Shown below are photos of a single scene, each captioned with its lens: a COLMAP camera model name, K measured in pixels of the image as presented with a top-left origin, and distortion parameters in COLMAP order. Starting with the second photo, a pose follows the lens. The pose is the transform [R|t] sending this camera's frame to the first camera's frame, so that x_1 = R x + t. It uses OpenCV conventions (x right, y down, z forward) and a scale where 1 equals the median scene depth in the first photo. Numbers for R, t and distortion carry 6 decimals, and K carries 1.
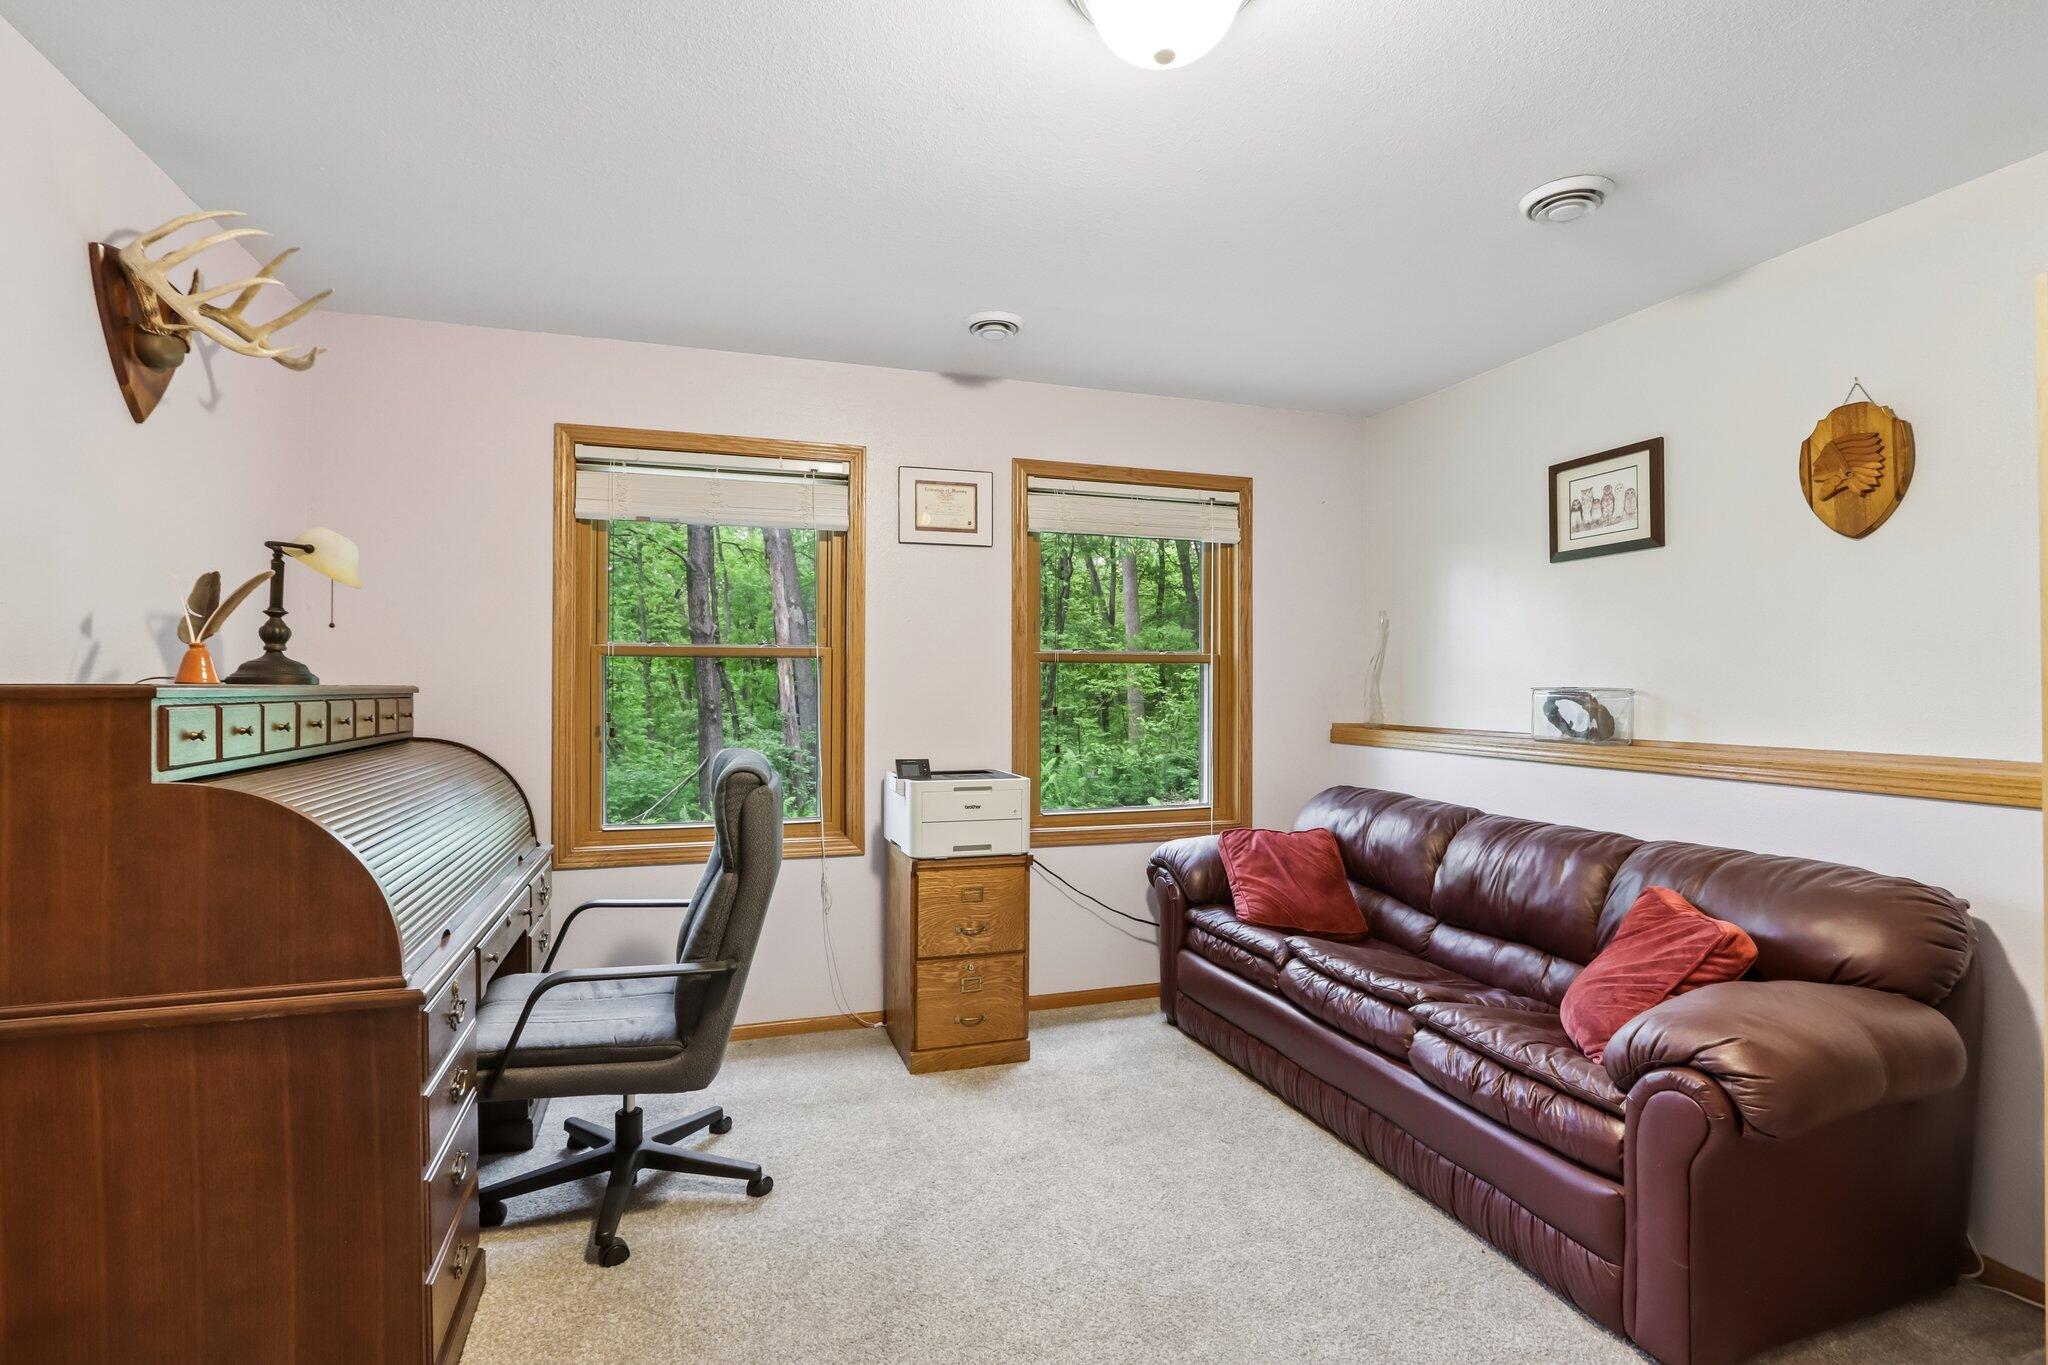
lens RADIAL K [[968.3, 0, 997.7], [0, 968.3, 678.0], [0, 0, 1]] dist [-0.024377, 0.014143]
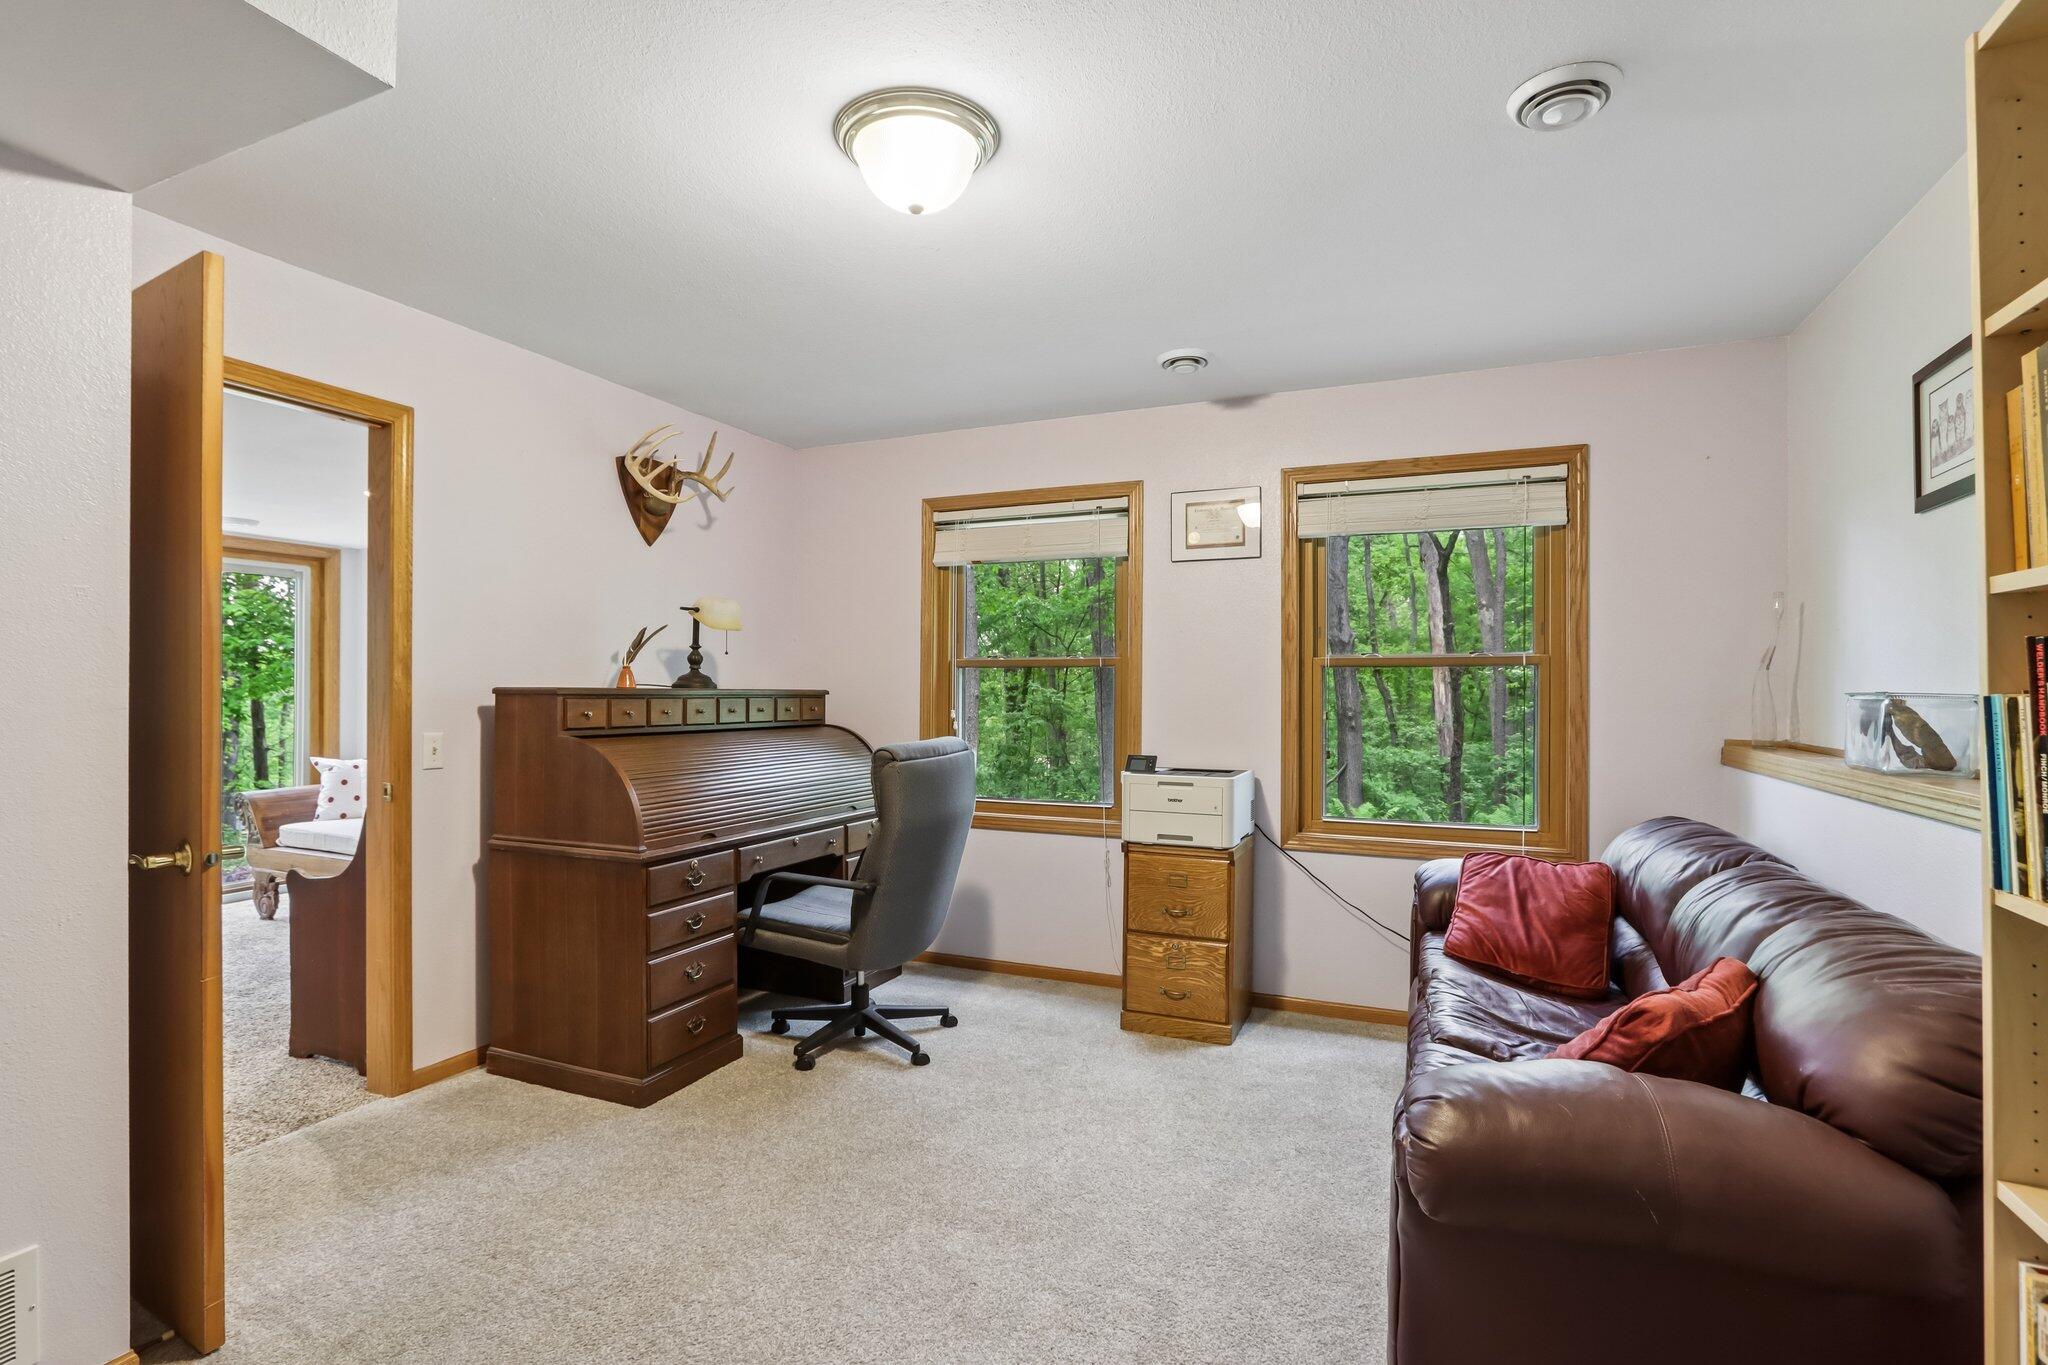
lens RADIAL K [[968.3, 0, 997.7], [0, 968.3, 678.0], [0, 0, 1]] dist [-0.024377, 0.014143]
pose [[0.745540, -0.008103, -0.666411, 0.539796], [0.002563, 0.999954, -0.009291, 0.003660], [0.666456, 0.005219, 0.745526, 0.042717]]
